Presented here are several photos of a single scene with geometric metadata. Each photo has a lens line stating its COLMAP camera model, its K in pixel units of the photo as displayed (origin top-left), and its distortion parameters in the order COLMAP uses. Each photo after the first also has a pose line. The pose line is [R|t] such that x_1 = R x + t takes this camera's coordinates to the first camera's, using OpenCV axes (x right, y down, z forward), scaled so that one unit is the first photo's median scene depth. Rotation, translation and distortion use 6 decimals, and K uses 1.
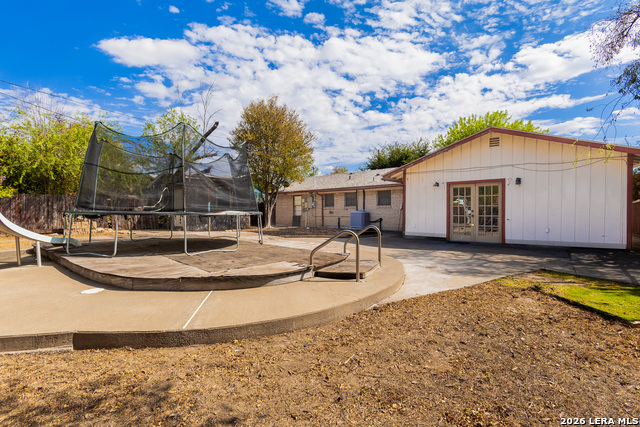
lens RADIAL K [[293.3, 0, 318.2], [0, 293.3, 213.8], [0, 0, 1]] dist [0.008582, -0.002736]
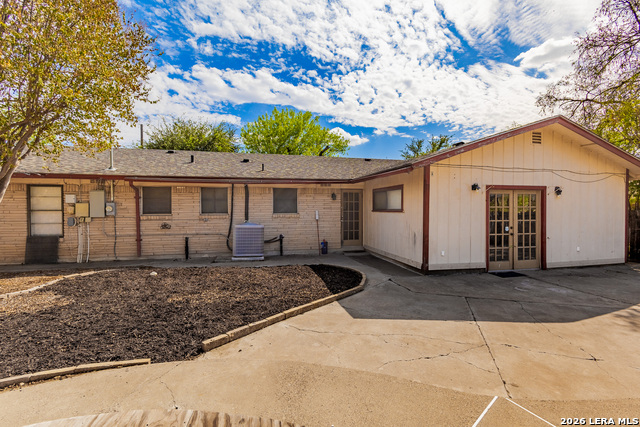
lens RADIAL K [[293.3, 0, 319.3], [0, 293.3, 190.5], [0, 0, 1]] dist [0.008582, -0.002736]
pose [[0.602885, 0.057117, 0.795781, -0.209715], [0.003490, 0.997236, -0.074220, -0.029913], [-0.797820, 0.047523, 0.601019, 0.578996]]
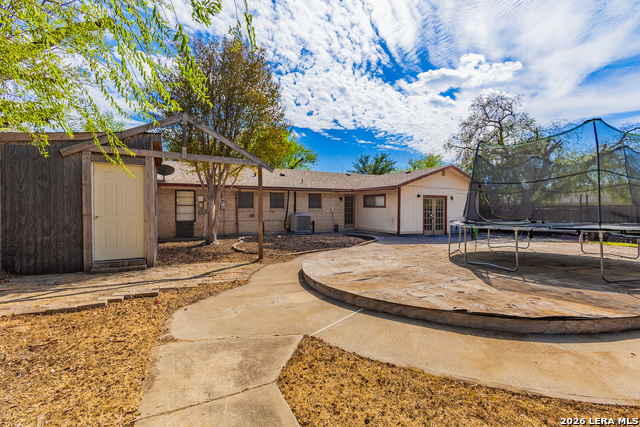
lens RADIAL K [[293.3, 0, 320.5], [0, 293.3, 213.1], [0, 0, 1]] dist [0.008582, -0.002736]
pose [[0.389324, -0.007414, 0.921071, -0.700194], [0.000988, 0.999970, 0.007632, -0.019532], [-0.921100, -0.002061, 0.389320, 0.580378]]
